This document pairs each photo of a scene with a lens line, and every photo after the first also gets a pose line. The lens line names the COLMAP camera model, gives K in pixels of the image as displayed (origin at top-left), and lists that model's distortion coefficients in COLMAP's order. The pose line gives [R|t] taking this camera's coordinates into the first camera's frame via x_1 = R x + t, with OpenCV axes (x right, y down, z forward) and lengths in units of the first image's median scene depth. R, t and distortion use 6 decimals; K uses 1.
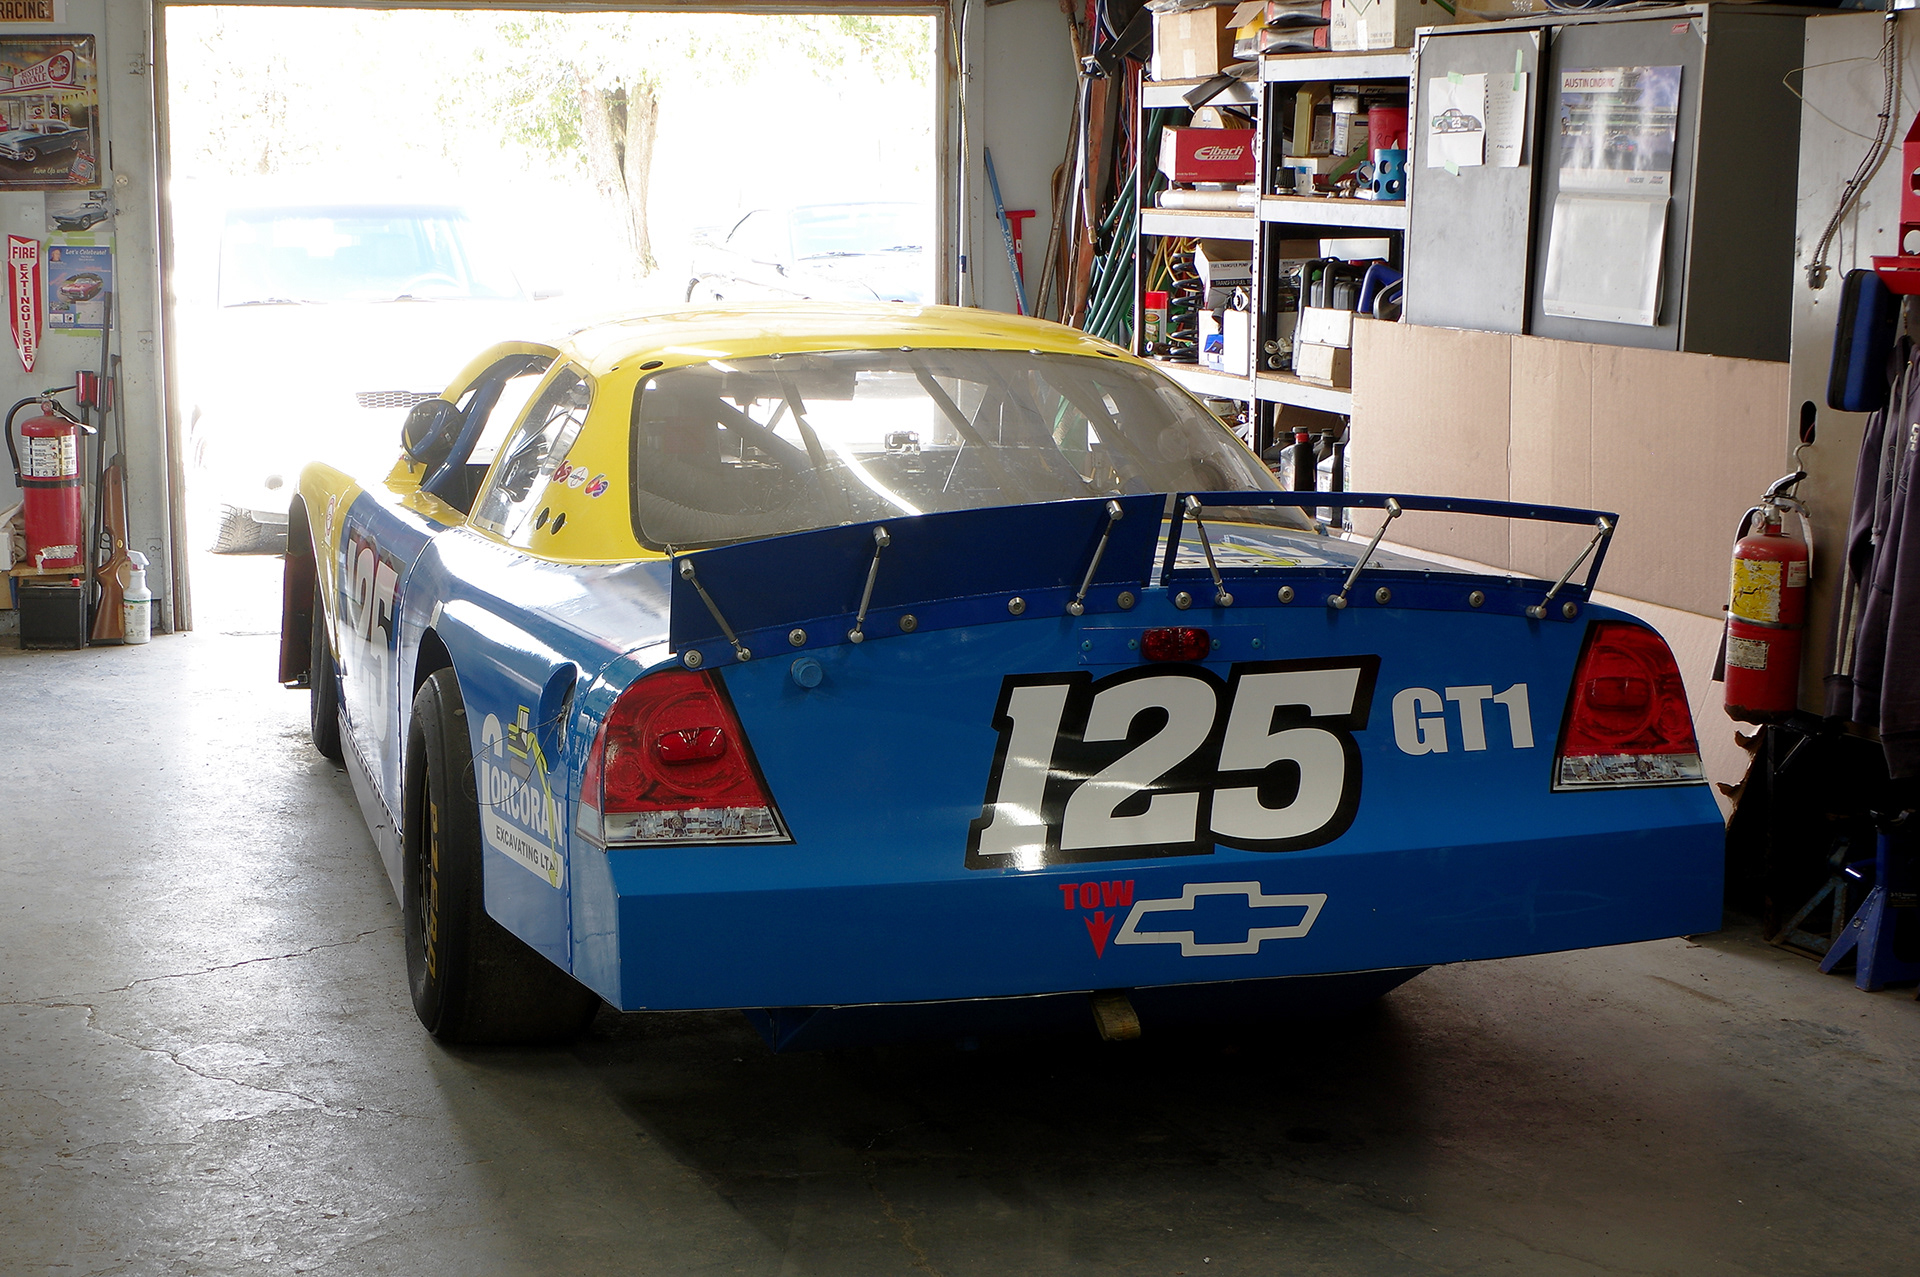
lens RADIAL K [[2776.8, 0, 798.2], [0, 2776.8, 589.9], [0, 0, 1]] dist [-0.005633, 0.070047]
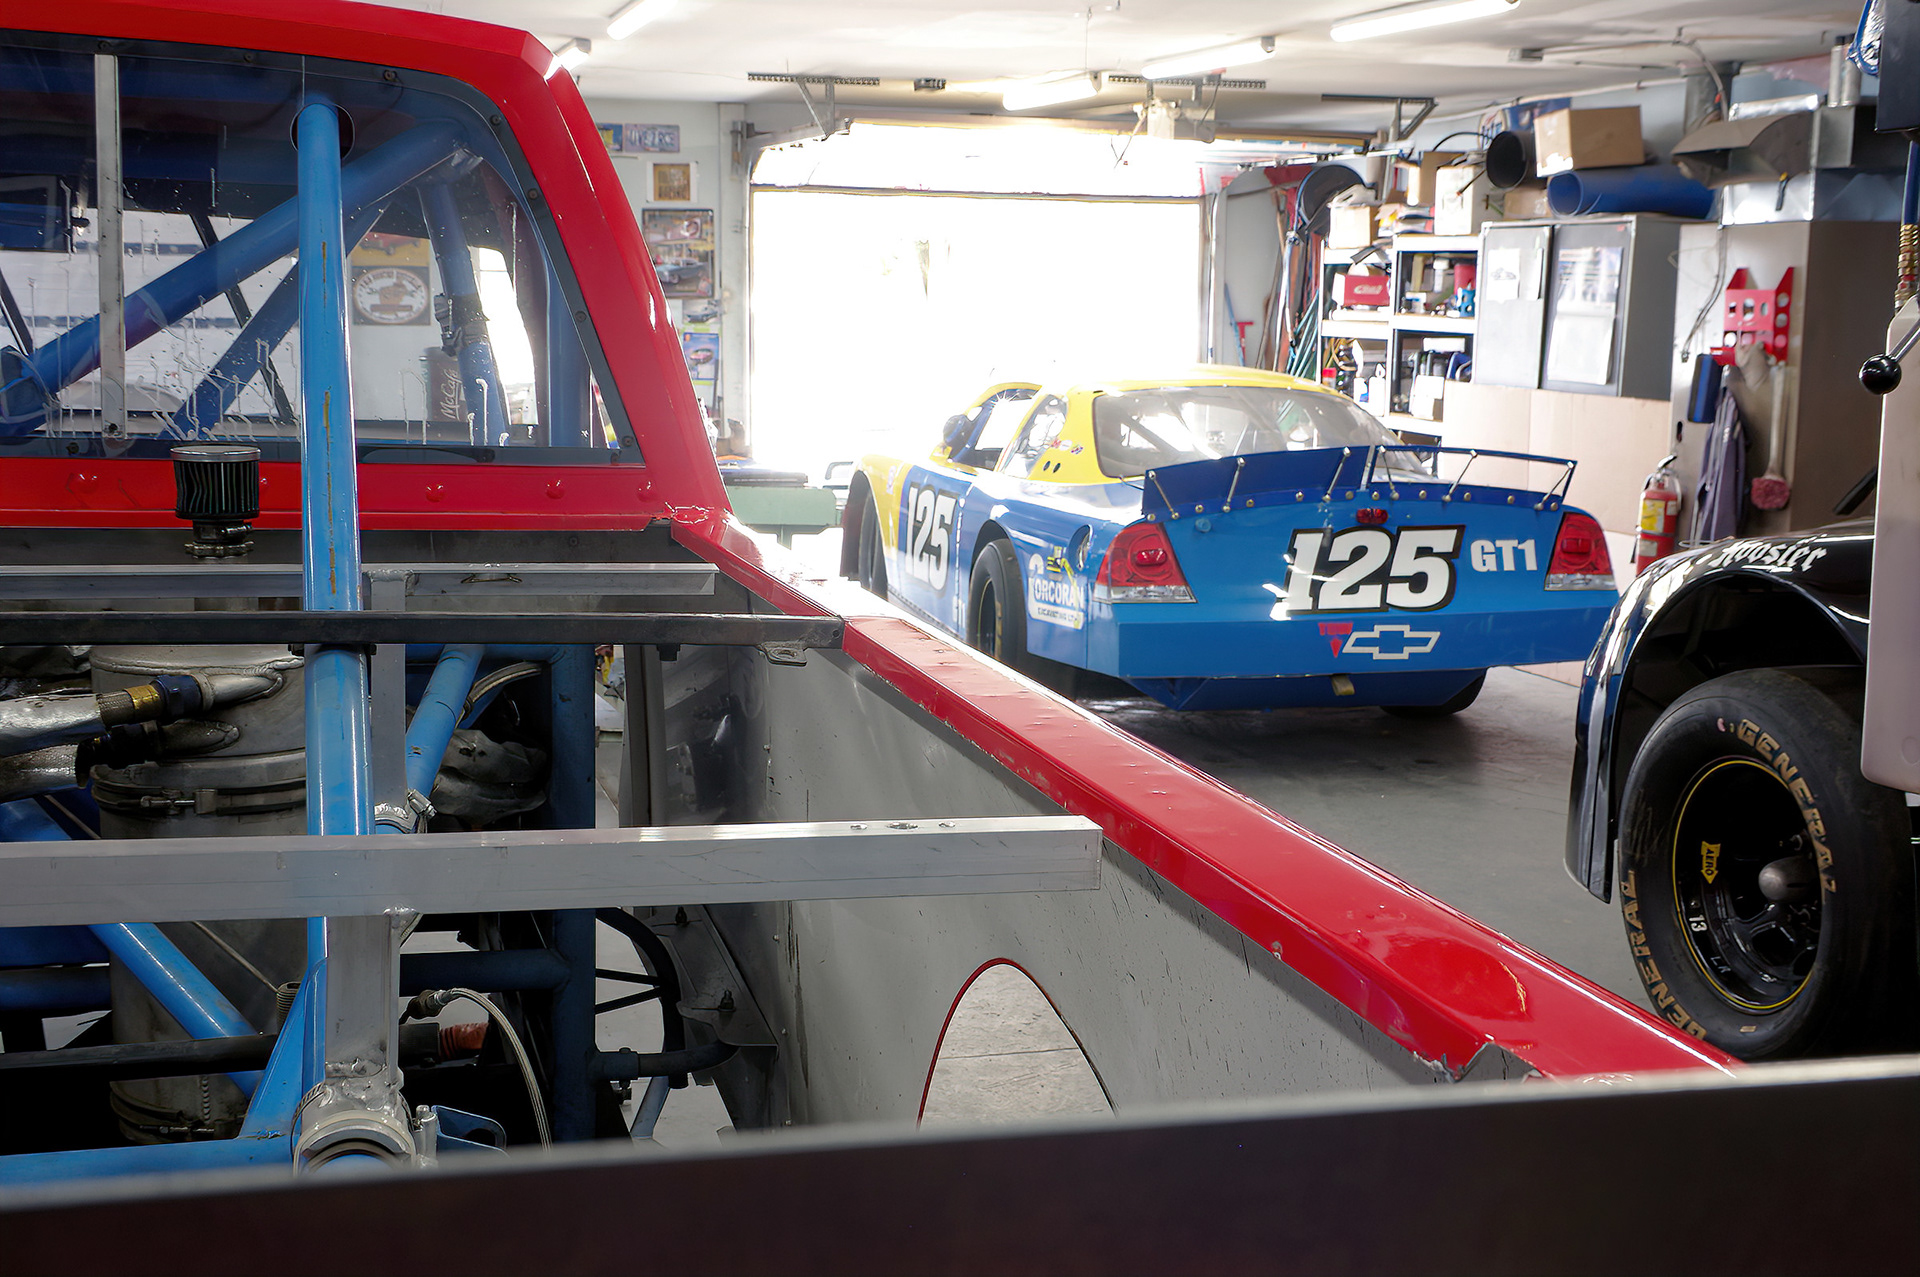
lens RADIAL K [[2321.2, 0, 969.3], [0, 2321.2, 665.3], [0, 0, 1]] dist [-0.001519, 0.058711]
pose [[0.999802, 0.015466, 0.012558, -0.144760], [-0.015549, 0.999858, 0.006533, 0.093829], [-0.012455, -0.006727, 0.999900, -0.586618]]
